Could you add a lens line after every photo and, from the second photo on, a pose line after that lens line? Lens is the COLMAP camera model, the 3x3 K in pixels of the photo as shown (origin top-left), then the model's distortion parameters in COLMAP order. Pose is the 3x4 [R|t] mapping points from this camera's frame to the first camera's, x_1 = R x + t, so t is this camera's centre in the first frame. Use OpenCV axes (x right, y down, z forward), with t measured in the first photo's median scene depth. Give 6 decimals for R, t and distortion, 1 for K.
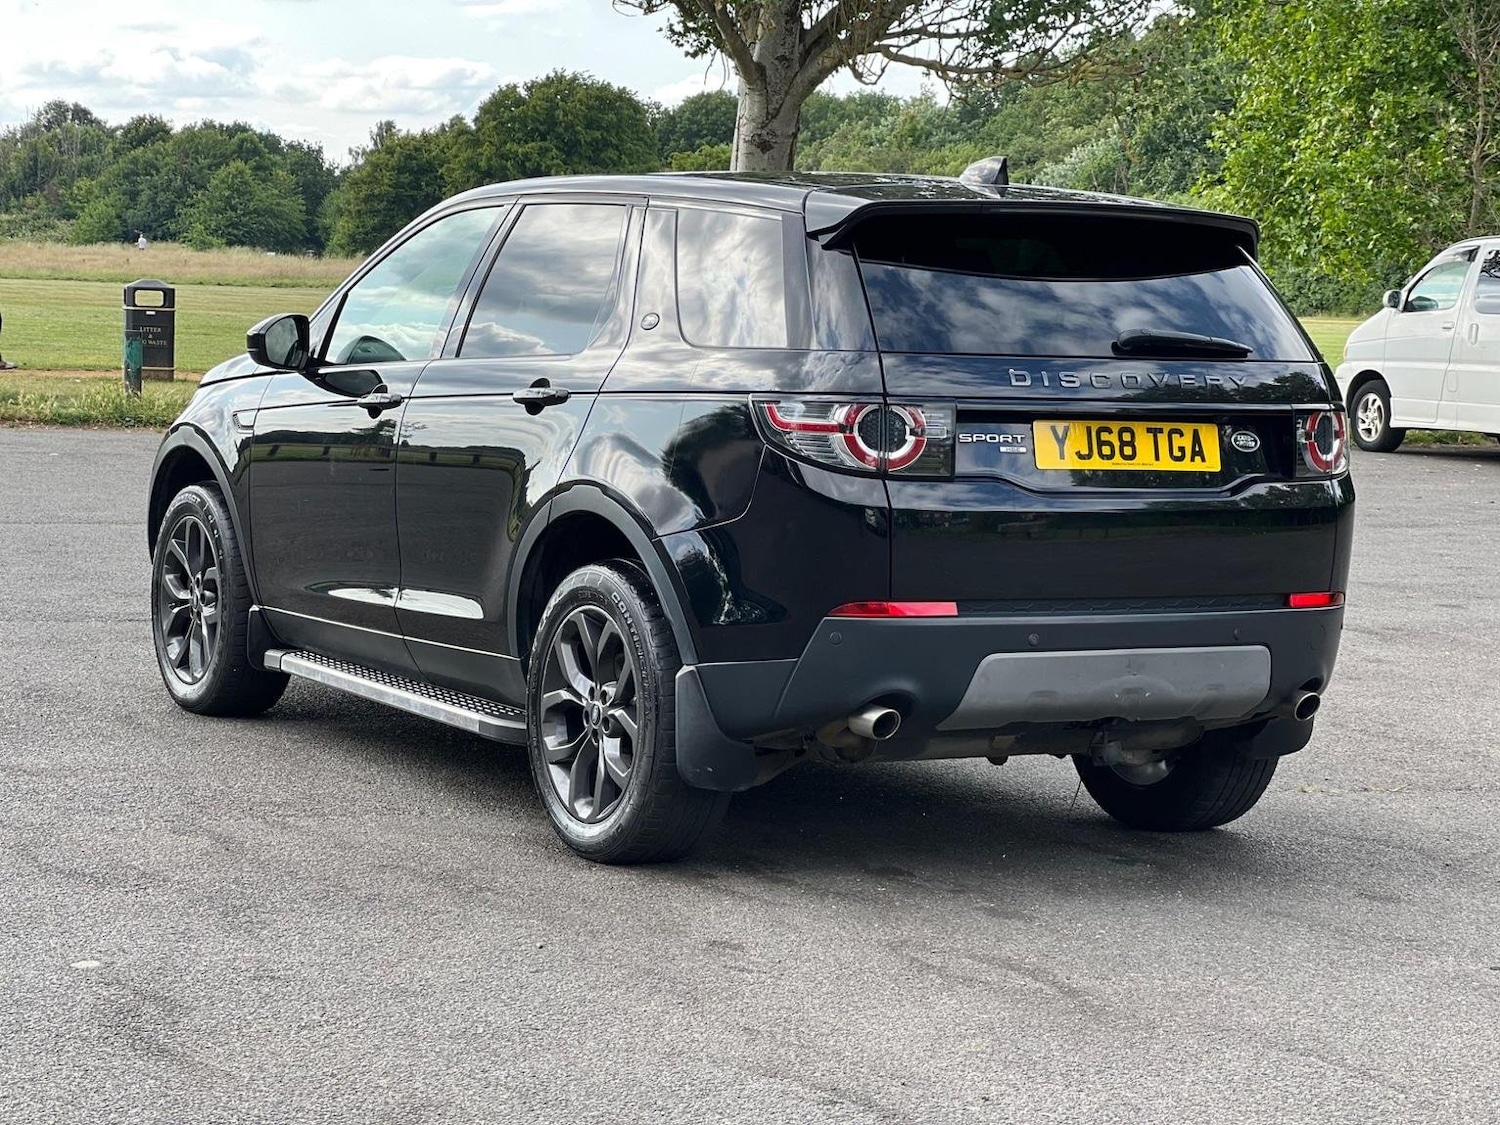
lens RADIAL K [[3260.4, 0, 757.8], [0, 3260.4, 555.7], [0, 0, 1]] dist [0.192991, 0.000000]
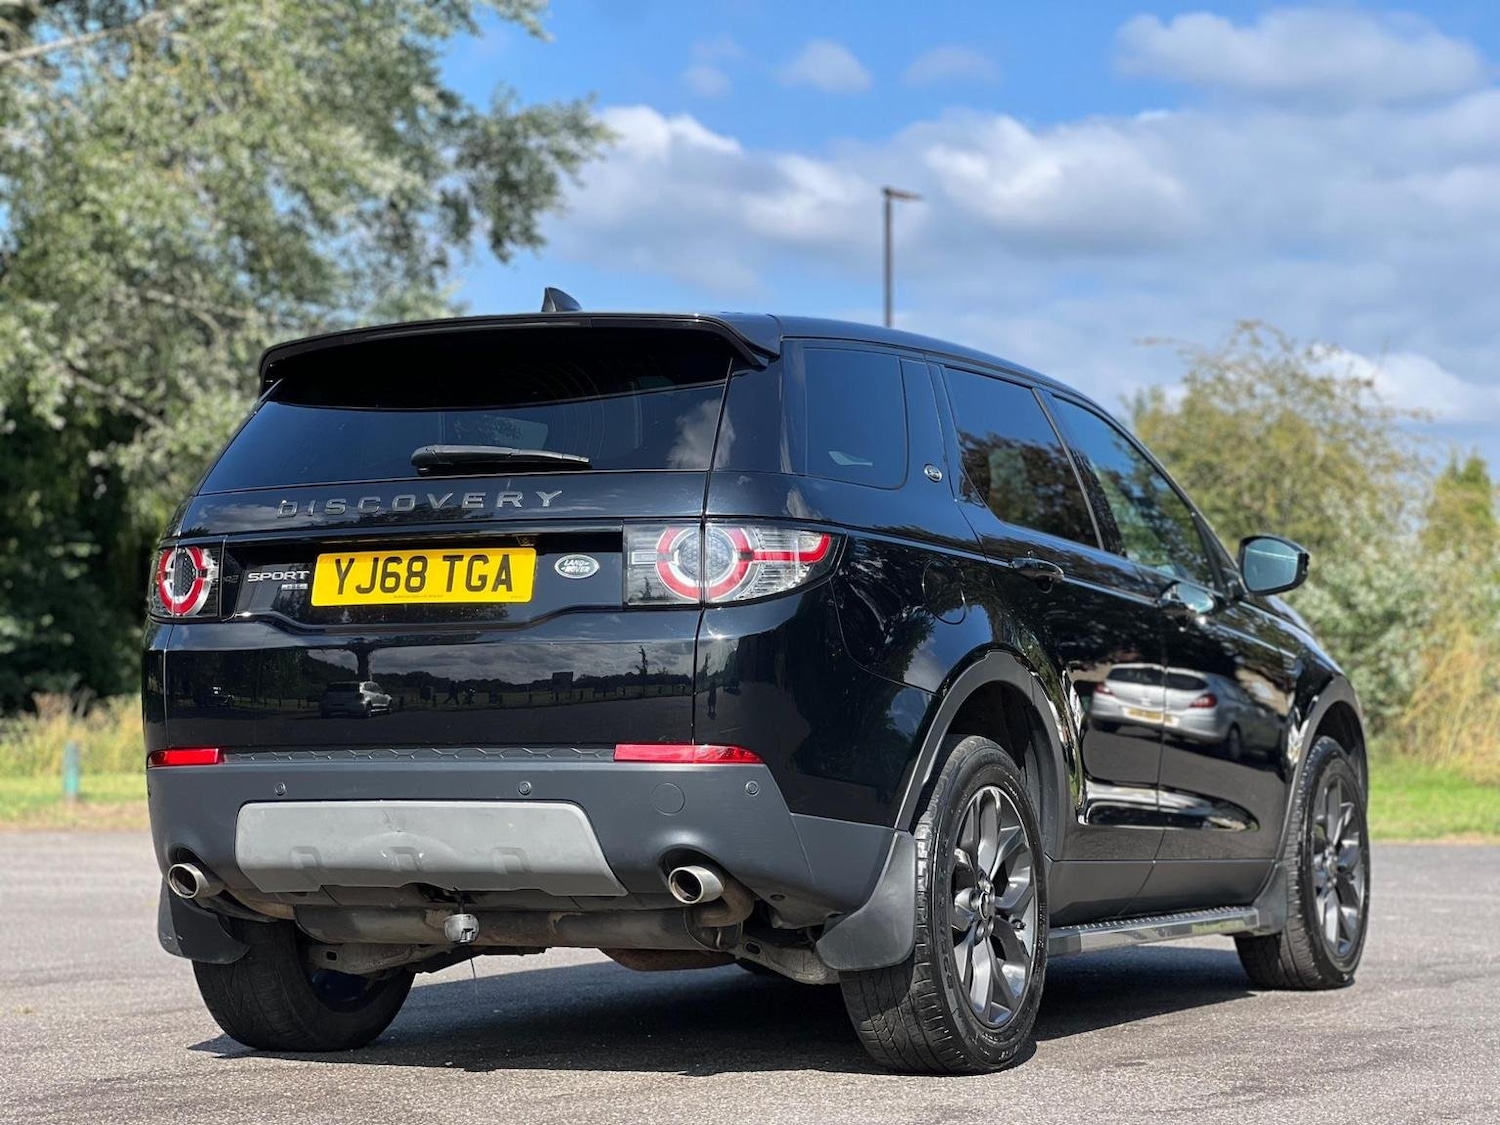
lens RADIAL K [[3260.4, 0, 745.6], [0, 3260.4, 572.3], [0, 0, 1]] dist [0.192991, 0.000000]
pose [[0.552182, -0.086709, -0.829203, 0.899864], [-0.040557, 0.990606, -0.130595, 0.077979], [0.832737, 0.105742, 0.543478, 0.586143]]
